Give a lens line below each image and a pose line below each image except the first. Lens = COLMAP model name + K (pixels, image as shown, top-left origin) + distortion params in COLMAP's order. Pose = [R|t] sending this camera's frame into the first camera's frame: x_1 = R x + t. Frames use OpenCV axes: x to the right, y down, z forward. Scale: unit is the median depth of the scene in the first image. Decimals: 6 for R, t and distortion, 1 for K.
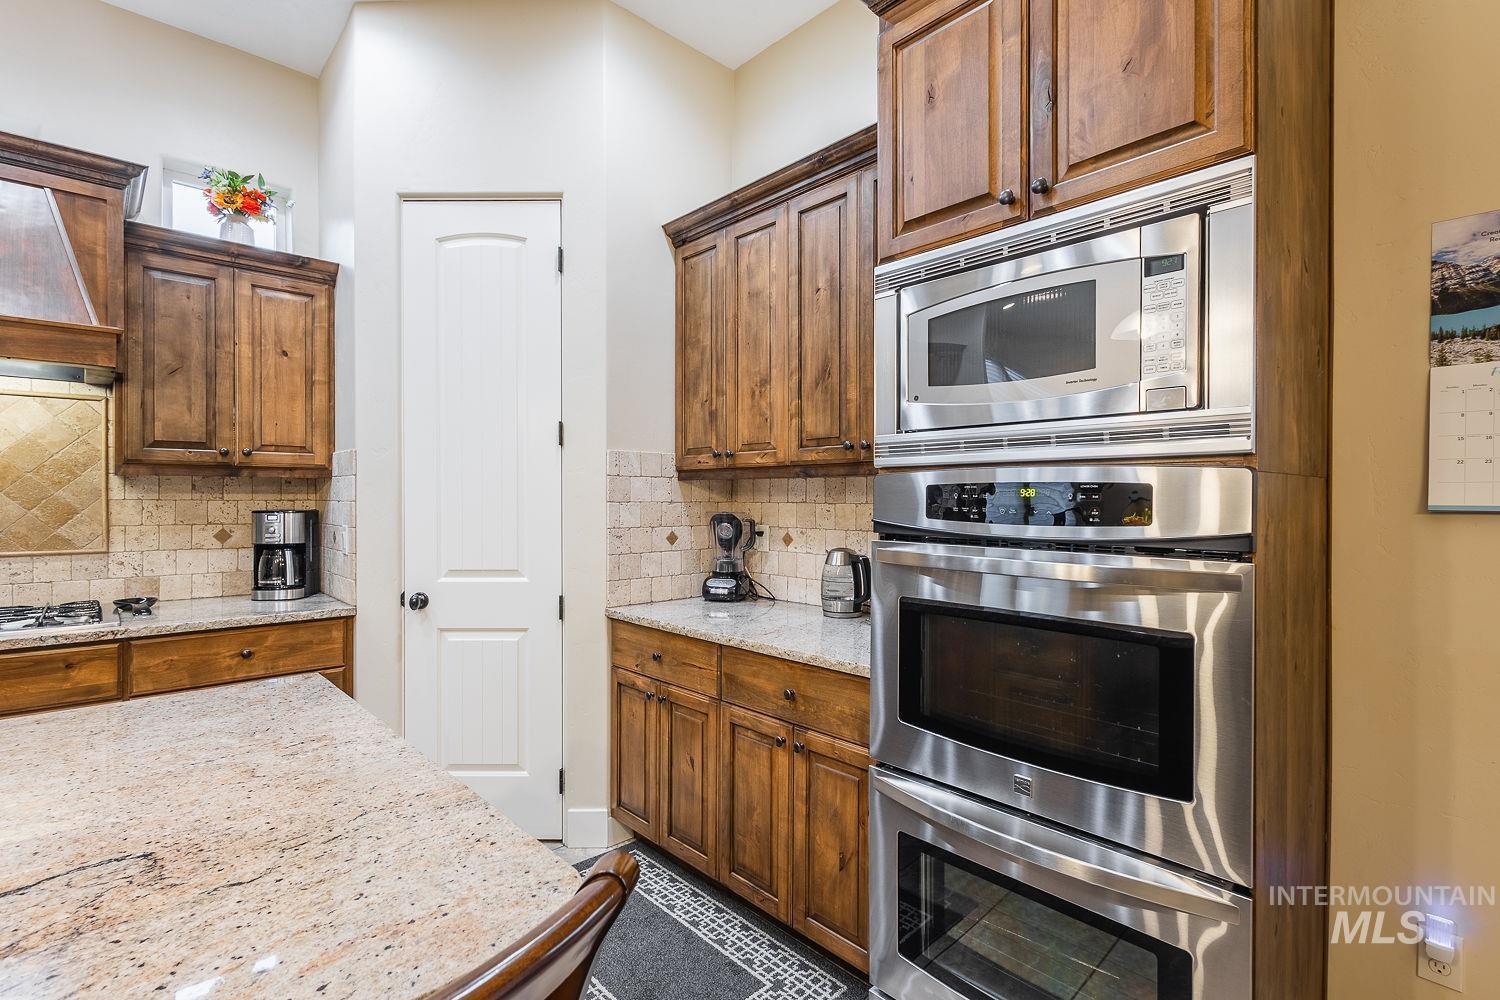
lens RADIAL K [[702.5, 0, 748.7], [0, 702.5, 499.7], [0, 0, 1]] dist [0.012564, -0.004835]
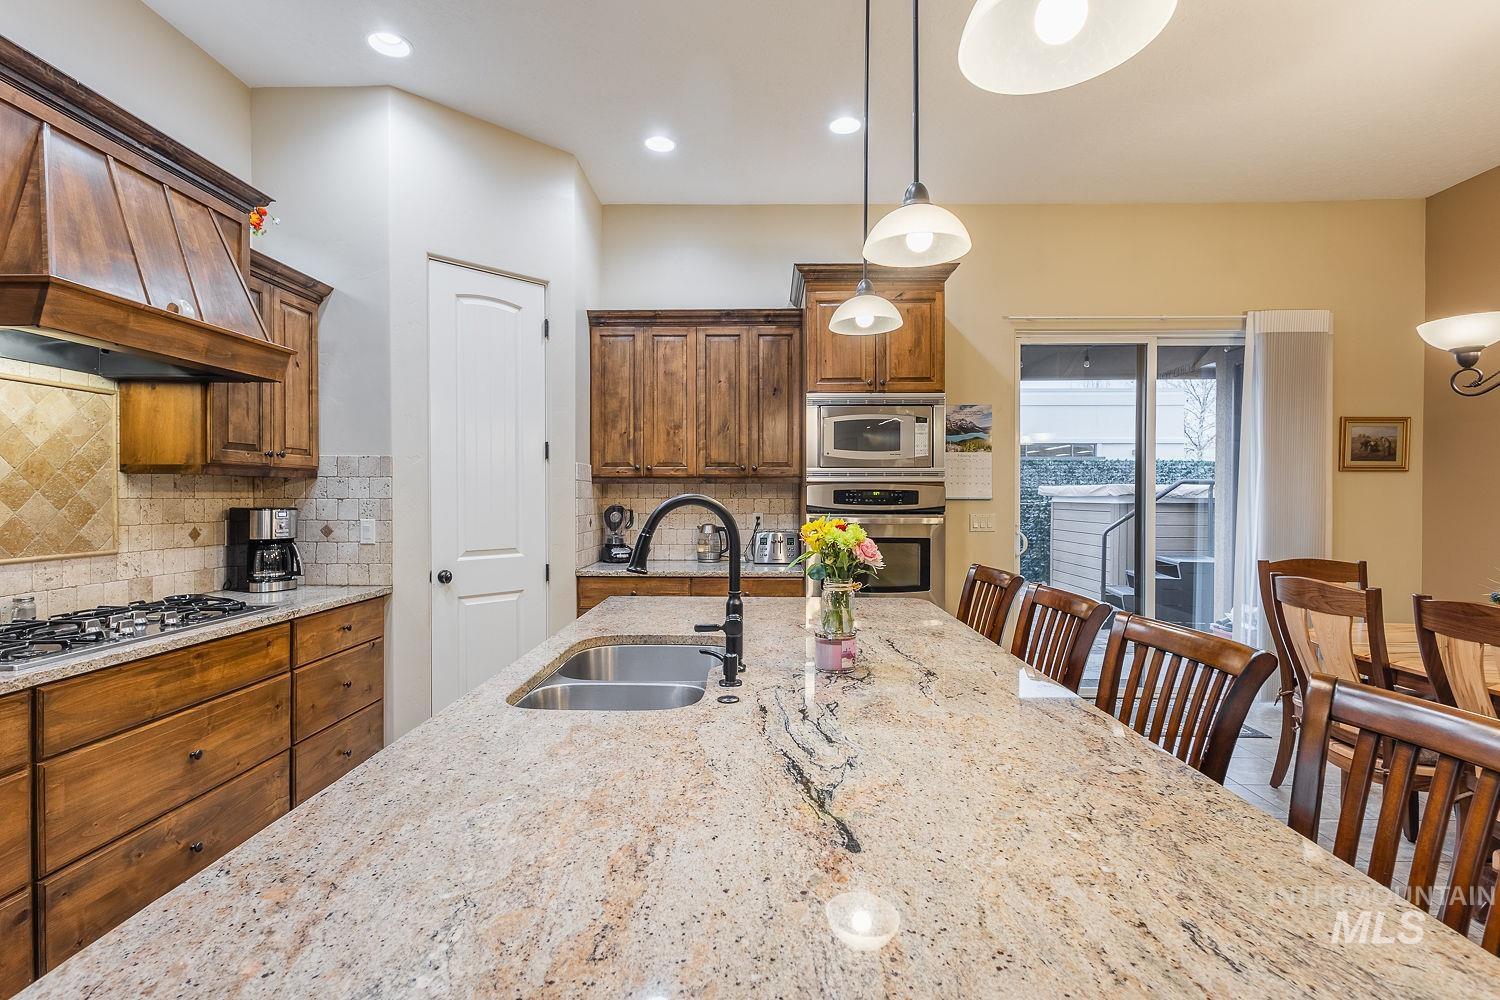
lens RADIAL K [[702.5, 0, 748.7], [0, 702.5, 499.7], [0, 0, 1]] dist [0.012564, -0.004835]
pose [[0.696690, -0.006538, 0.717342, -1.021106], [0.002124, 0.999973, 0.007051, -0.003356], [-0.717369, -0.003389, 0.696685, -0.287965]]
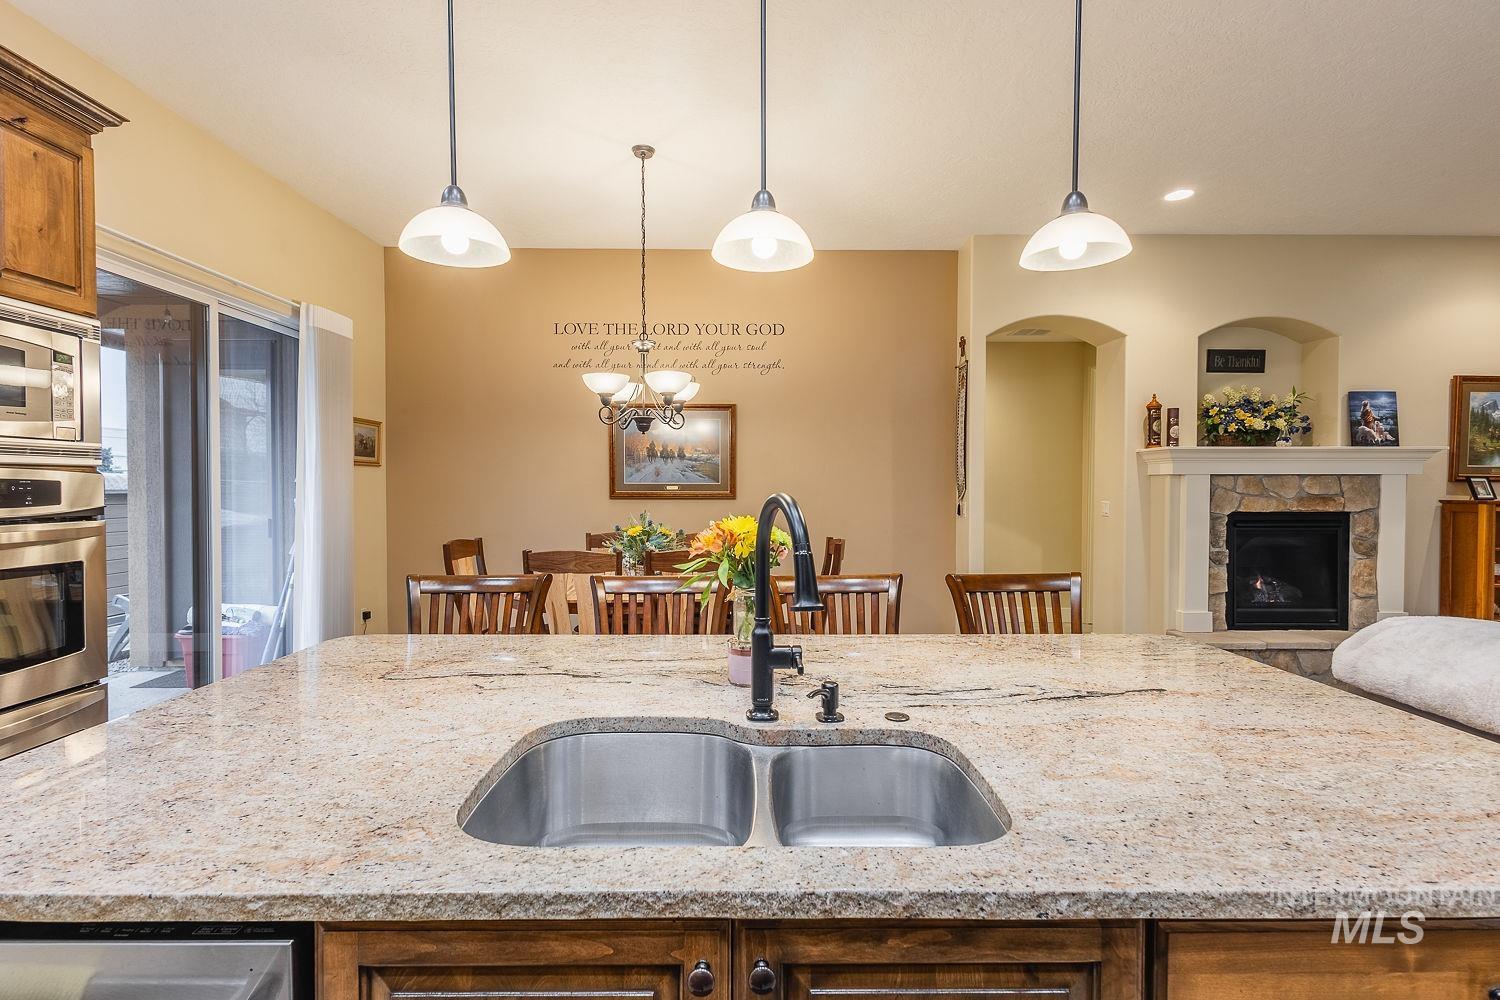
lens RADIAL K [[695.4, 0, 750.0], [0, 695.4, 500.0], [0, 0, 1]] dist [0.010975, -0.004786]
pose [[-0.733282, -0.018410, 0.679675, -0.898144], [-0.001700, 0.999680, 0.025244, -0.010573], [-0.679922, 0.017355, -0.733079, 0.532235]]
